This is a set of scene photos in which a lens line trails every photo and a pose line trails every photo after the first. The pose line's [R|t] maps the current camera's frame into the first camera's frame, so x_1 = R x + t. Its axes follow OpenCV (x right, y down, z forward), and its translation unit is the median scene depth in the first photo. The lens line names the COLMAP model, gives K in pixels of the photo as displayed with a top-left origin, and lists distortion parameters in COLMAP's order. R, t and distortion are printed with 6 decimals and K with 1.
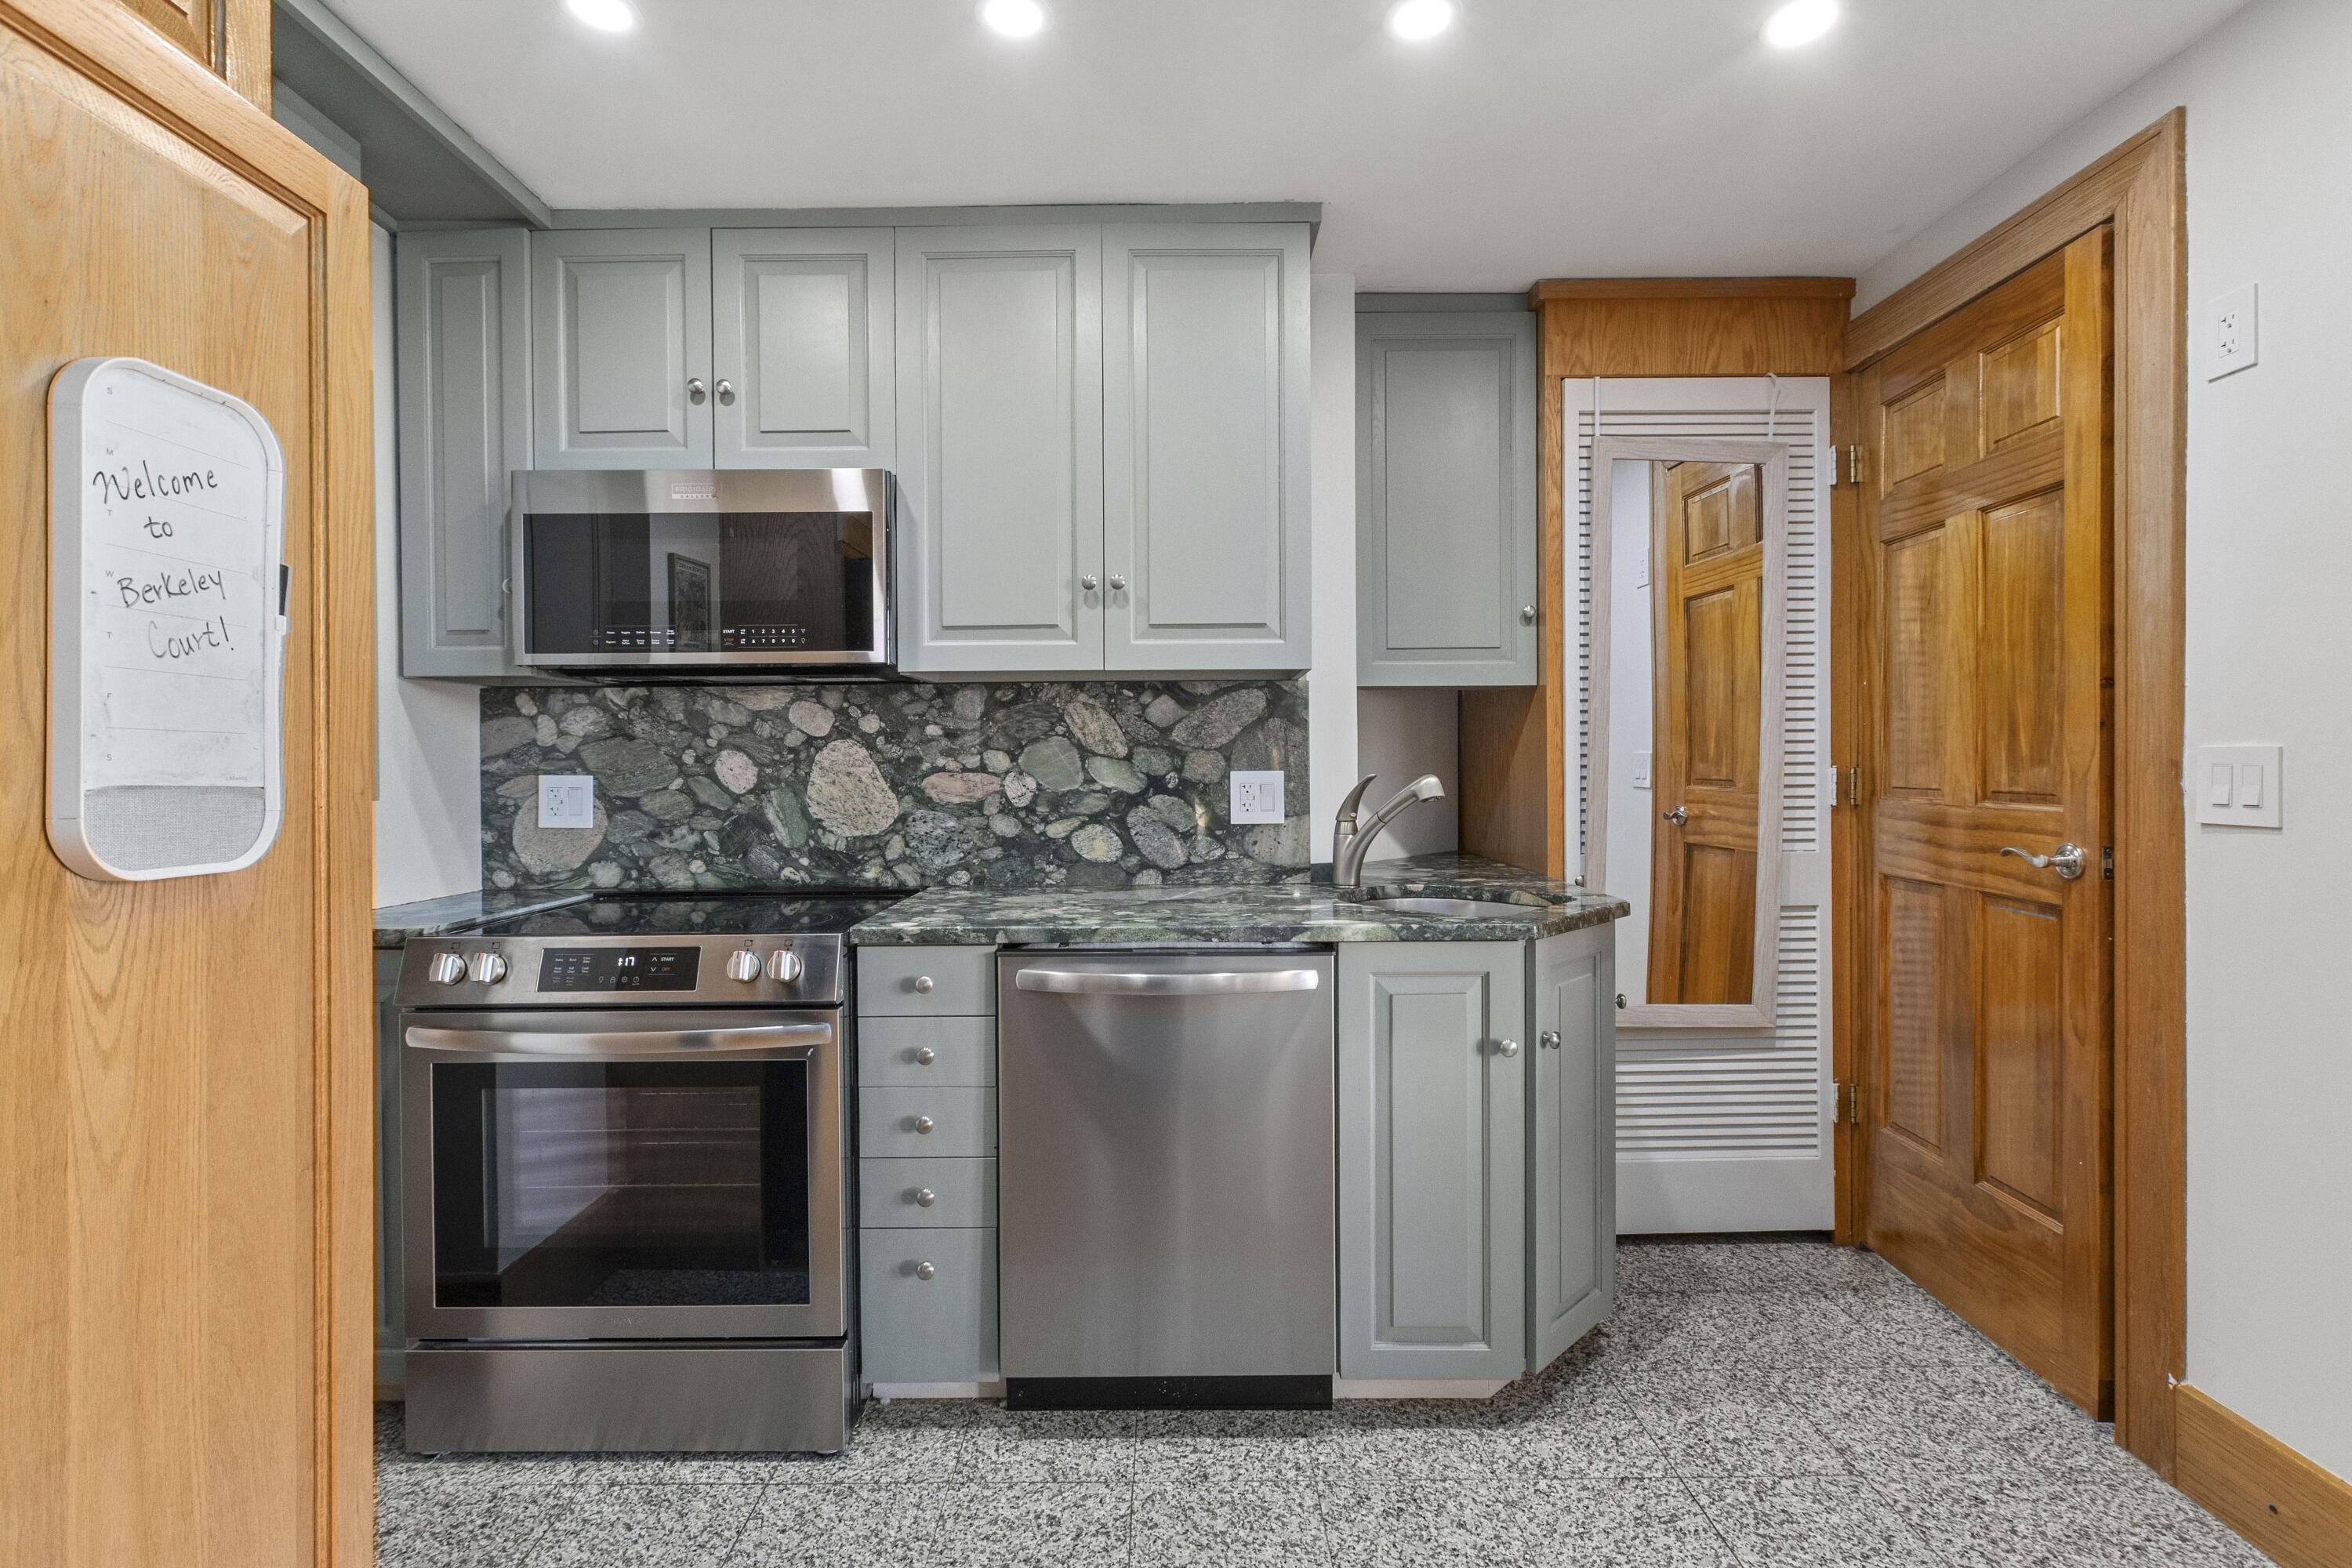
lens RADIAL K [[1065.7, 0, 1175.1], [0, 1065.7, 766.1], [0, 0, 1]] dist [-0.000998, 0.001181]
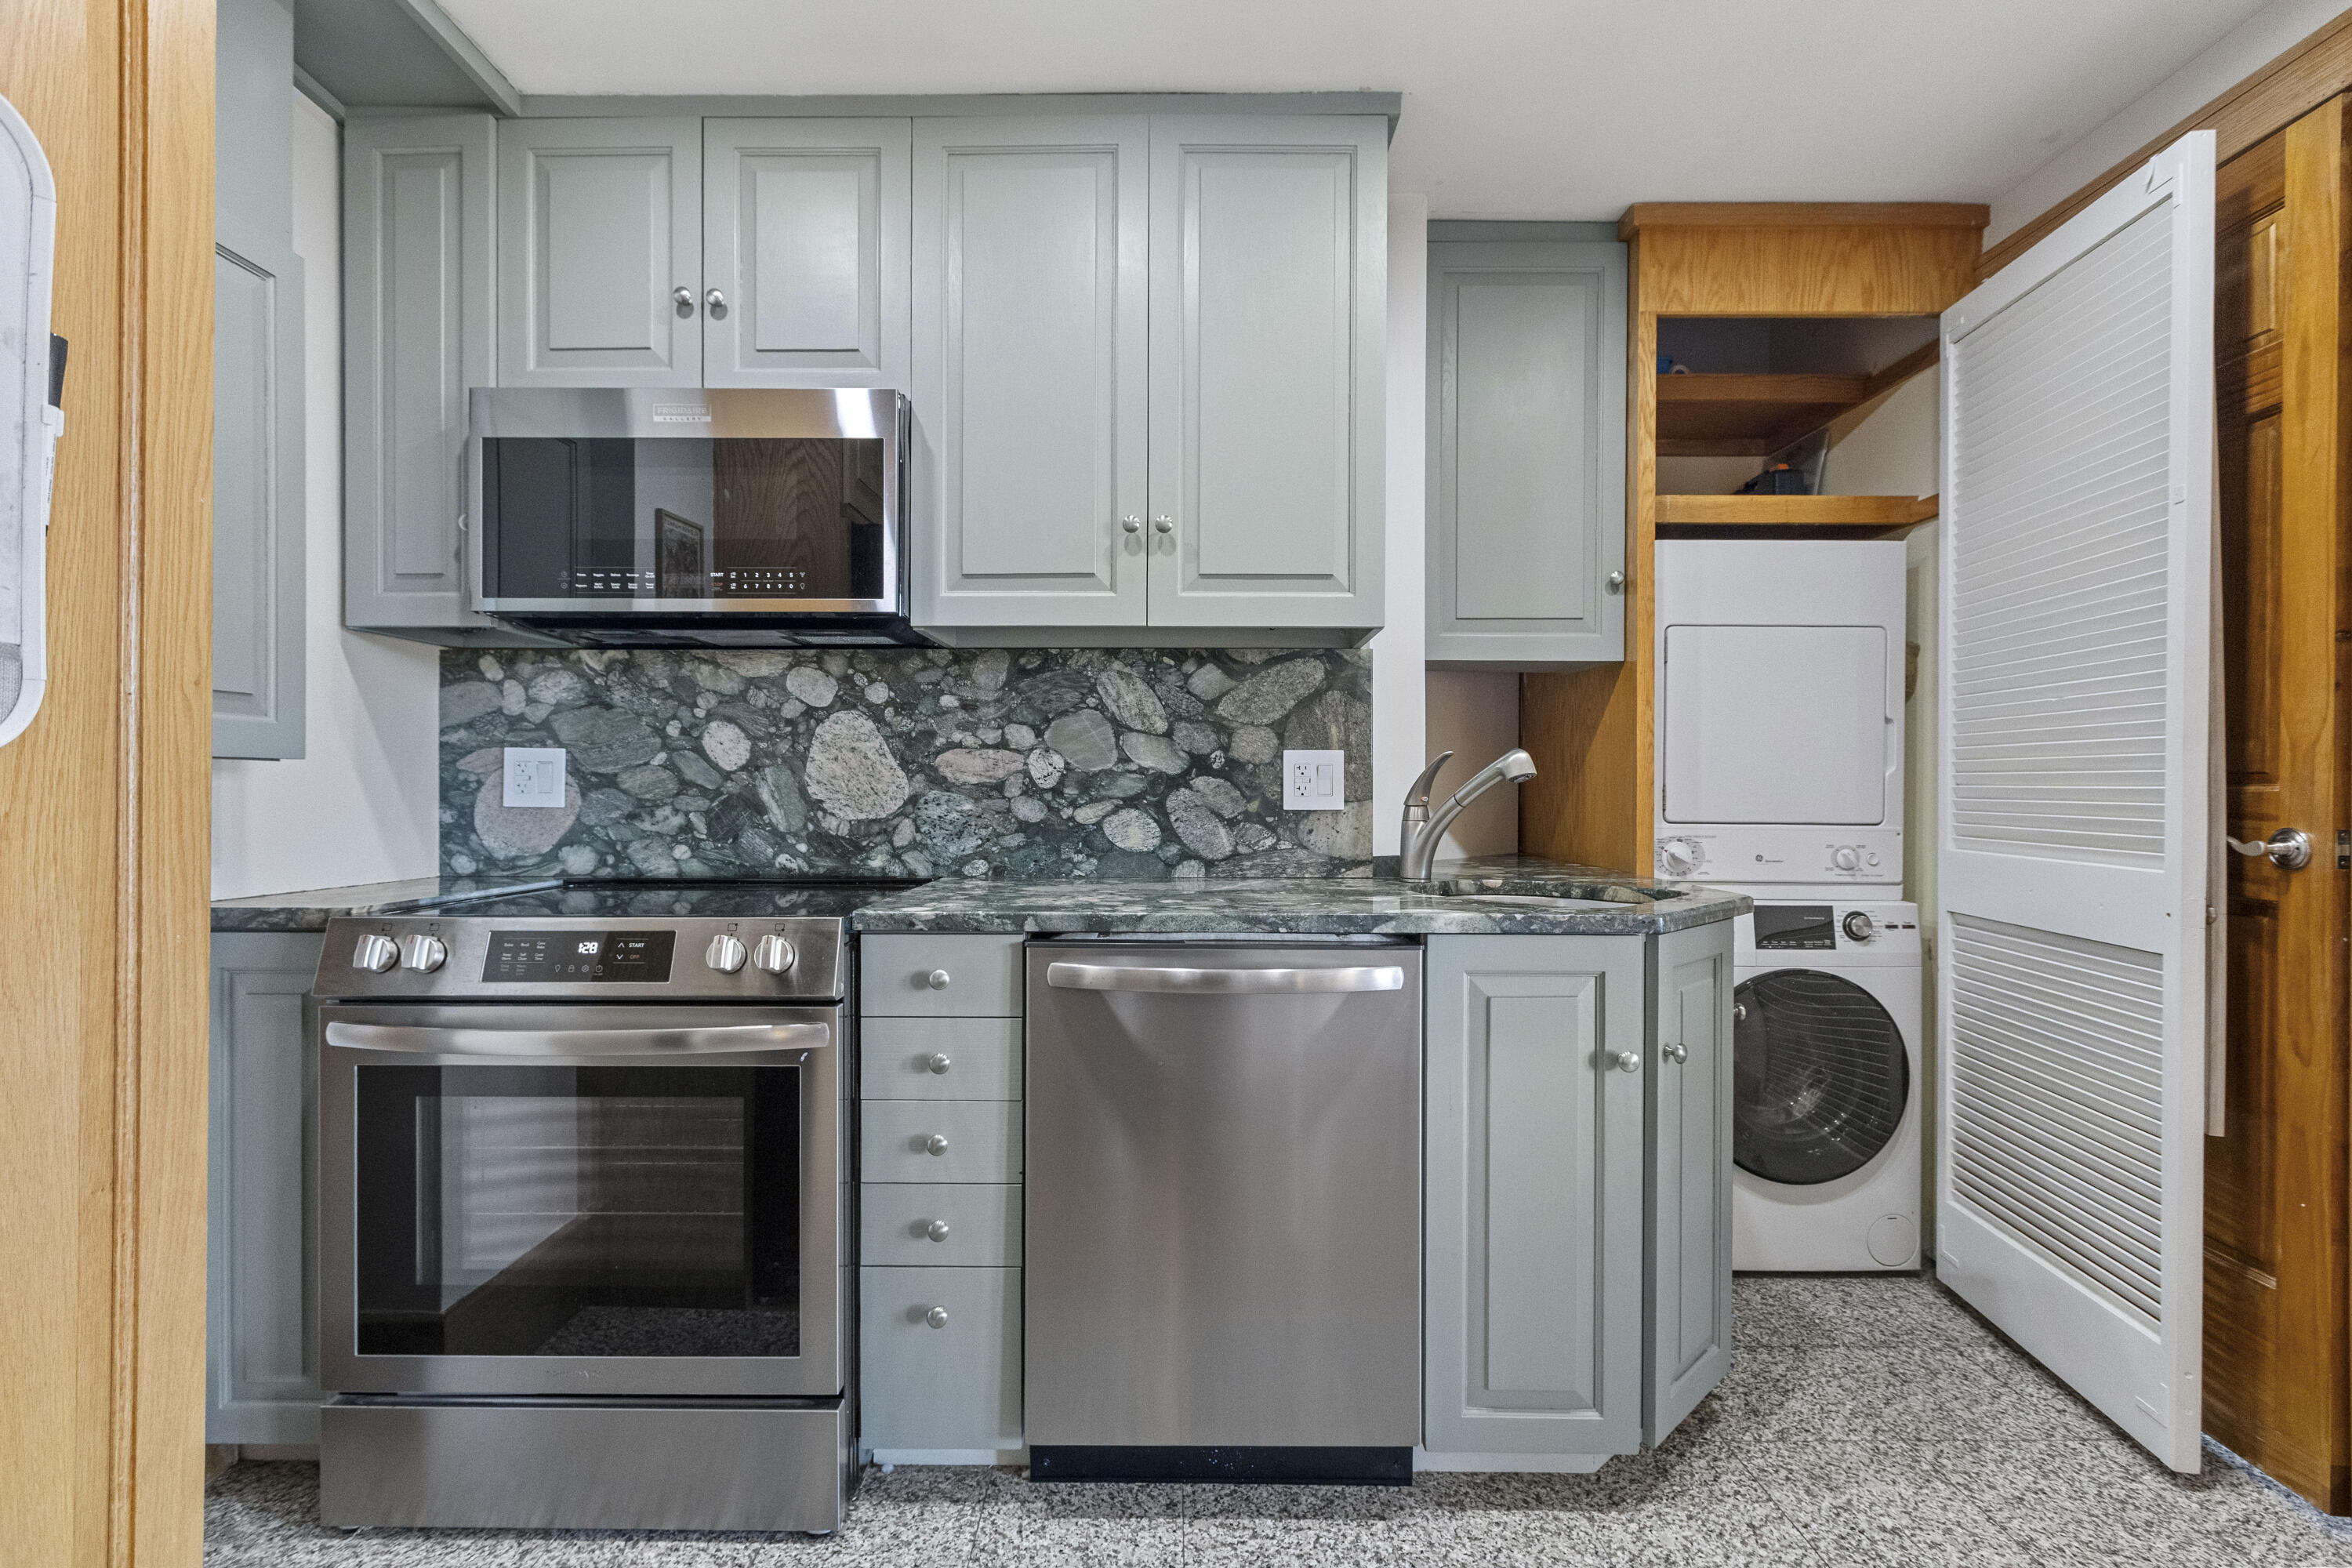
lens RADIAL K [[1064.3, 0, 1174.8], [0, 1064.3, 789.6], [0, 0, 1]] dist [0.000980, -0.000281]
pose [[0.999946, 0.009874, -0.003377, -0.035062], [-0.009887, 0.999944, -0.003840, 0.041728], [0.003339, 0.003873, 0.999987, 0.114786]]
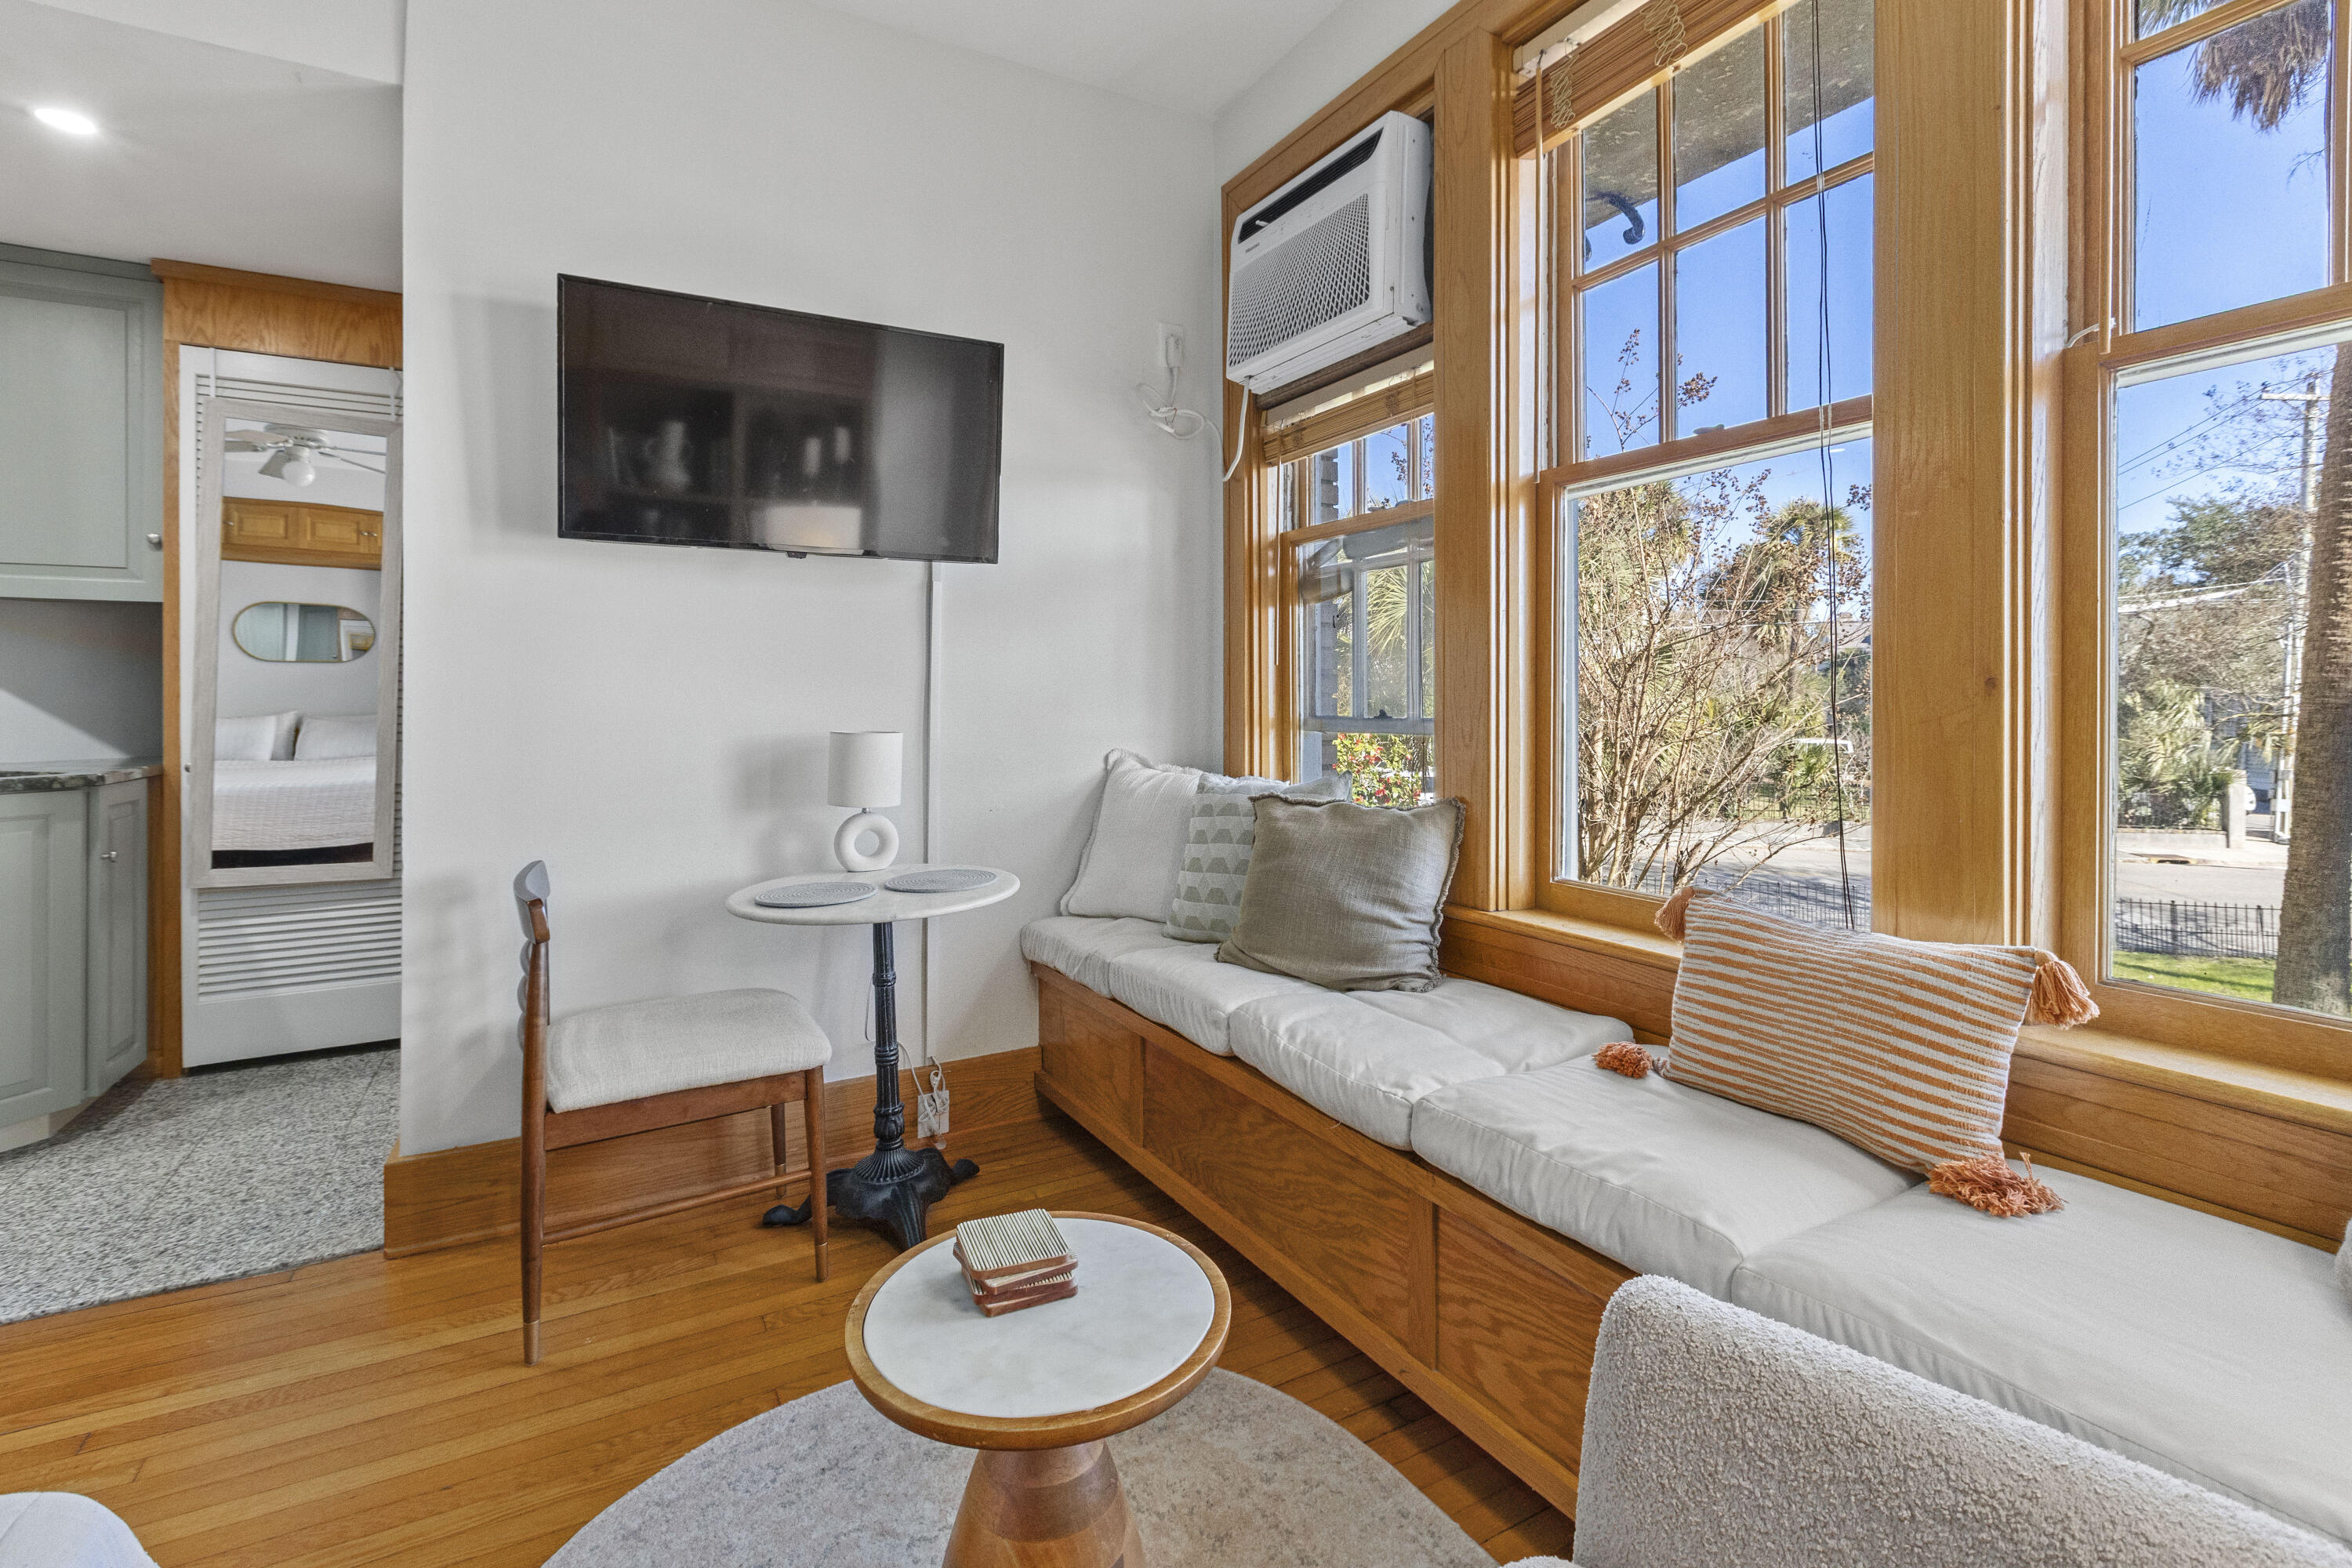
lens RADIAL K [[1089.8, 0, 1170.8], [0, 1089.8, 697.8], [0, 0, 1]] dist [0.001690, -0.000389]
pose [[0.877668, 0.007574, 0.479209, 0.781399], [-0.003209, 0.999946, -0.009928, 0.040162], [-0.479258, 0.007175, 0.877645, -0.619049]]
